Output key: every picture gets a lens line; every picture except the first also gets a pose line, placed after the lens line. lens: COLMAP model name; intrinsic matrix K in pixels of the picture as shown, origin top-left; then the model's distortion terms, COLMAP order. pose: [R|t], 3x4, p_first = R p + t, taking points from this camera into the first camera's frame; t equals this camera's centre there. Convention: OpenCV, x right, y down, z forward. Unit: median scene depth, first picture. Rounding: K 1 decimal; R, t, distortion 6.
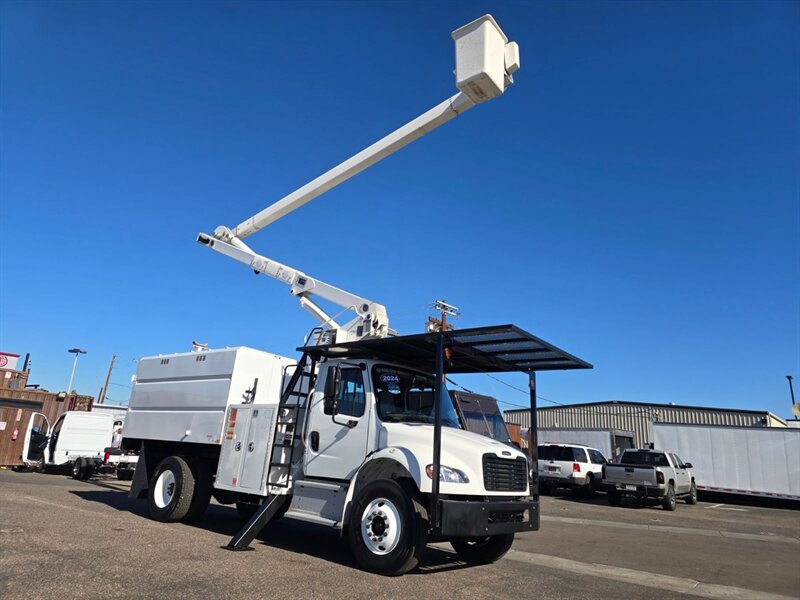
lens RADIAL K [[537.2, 0, 395.8], [0, 537.2, 288.4], [0, 0, 1]] dist [0.054037, -0.046670]
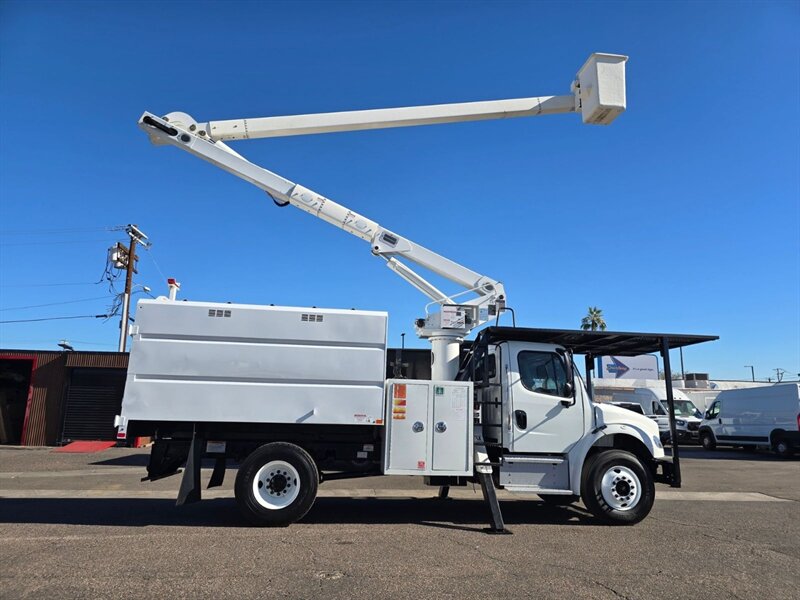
lens RADIAL K [[537.2, 0, 406.6], [0, 537.2, 301.6], [0, 0, 1]] dist [0.054037, -0.046670]
pose [[0.683552, 0.098897, 0.723171, -1.011293], [-0.198453, 0.978636, 0.053747, 0.044755], [-0.702405, -0.180254, 0.688575, 0.449498]]
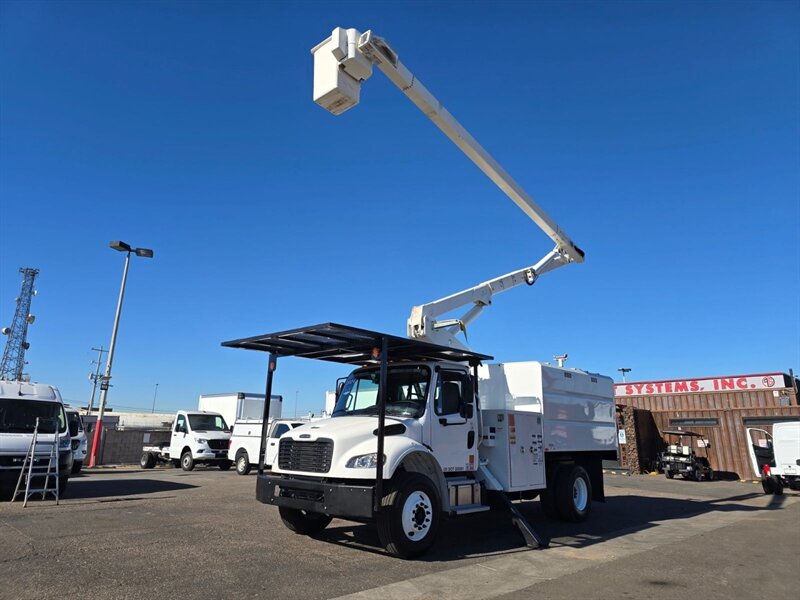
lens RADIAL K [[537.2, 0, 403.1], [0, 537.2, 292.4], [0, 0, 1]] dist [0.054037, -0.046670]
pose [[-0.056197, -0.329790, -0.942380, 1.119402], [0.285713, 0.899087, -0.331678, 0.395535], [0.956666, -0.287890, 0.043700, 1.050837]]
